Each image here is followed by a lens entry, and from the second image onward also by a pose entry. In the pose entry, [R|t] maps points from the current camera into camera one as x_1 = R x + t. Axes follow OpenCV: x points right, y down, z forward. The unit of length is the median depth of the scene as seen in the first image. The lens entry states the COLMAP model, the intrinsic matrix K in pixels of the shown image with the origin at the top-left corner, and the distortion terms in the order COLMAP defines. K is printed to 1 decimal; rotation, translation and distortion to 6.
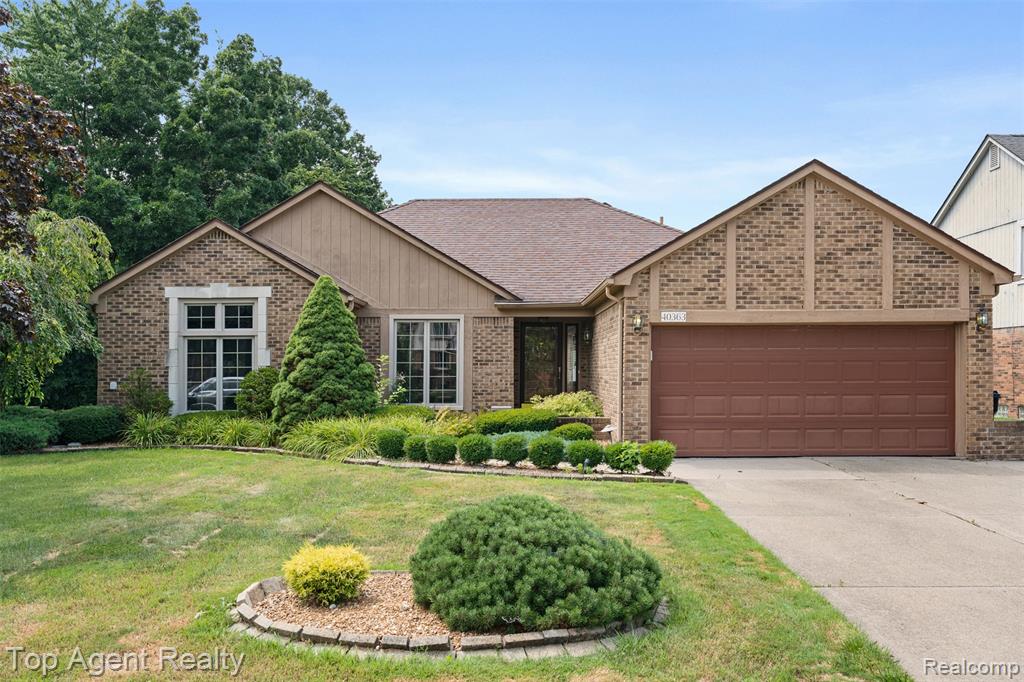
lens RADIAL K [[875.6, 0, 509.1], [0, 875.6, 338.2], [0, 0, 1]] dist [0.001728, 0.001555]
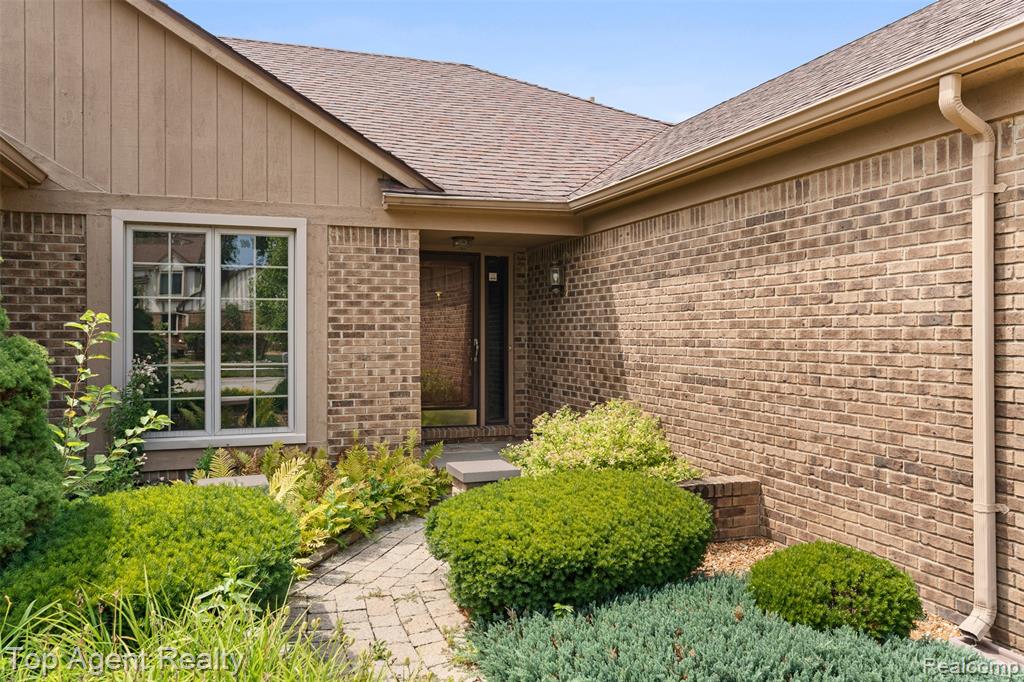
lens RADIAL K [[782.5, 0, 512.7], [0, 782.5, 337.9], [0, 0, 1]] dist [0.001685, 0.002455]
pose [[0.942864, -0.001023, 0.333175, -0.112041], [-0.011558, 0.999293, 0.035778, 0.021827], [-0.332976, -0.037585, 0.942186, 0.808882]]
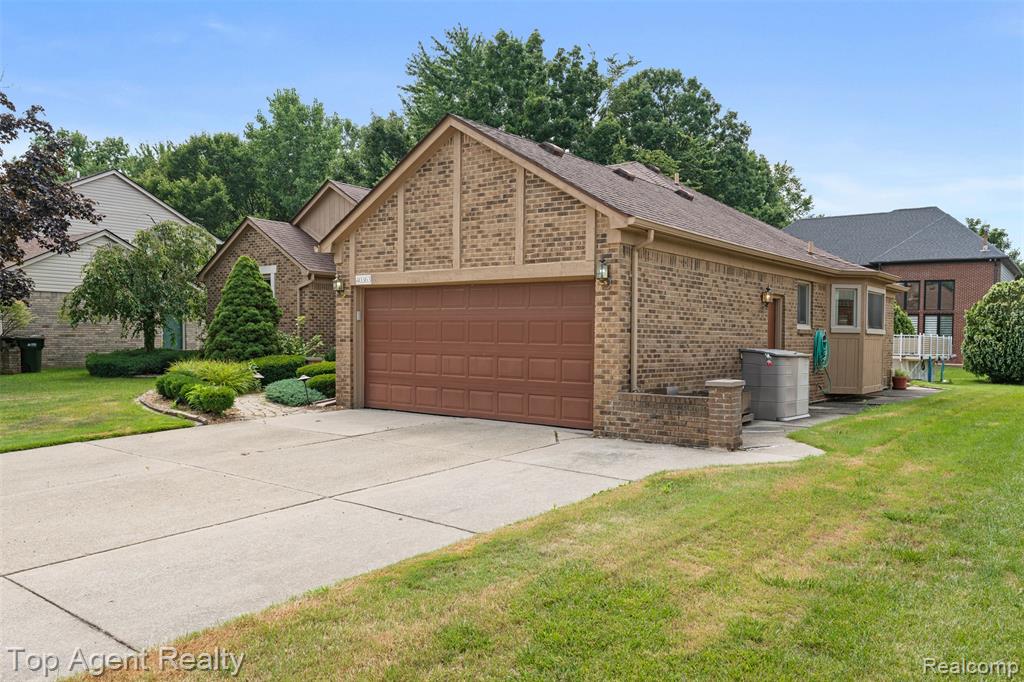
lens RADIAL K [[780.1, 0, 511.5], [0, 780.1, 346.5], [0, 0, 1]] dist [-0.001602, -0.000981]
pose [[0.785360, 0.024200, -0.618566, 0.932248], [0.008040, 0.998753, 0.049282, 0.012192], [0.618987, -0.043677, 0.784186, 0.347791]]
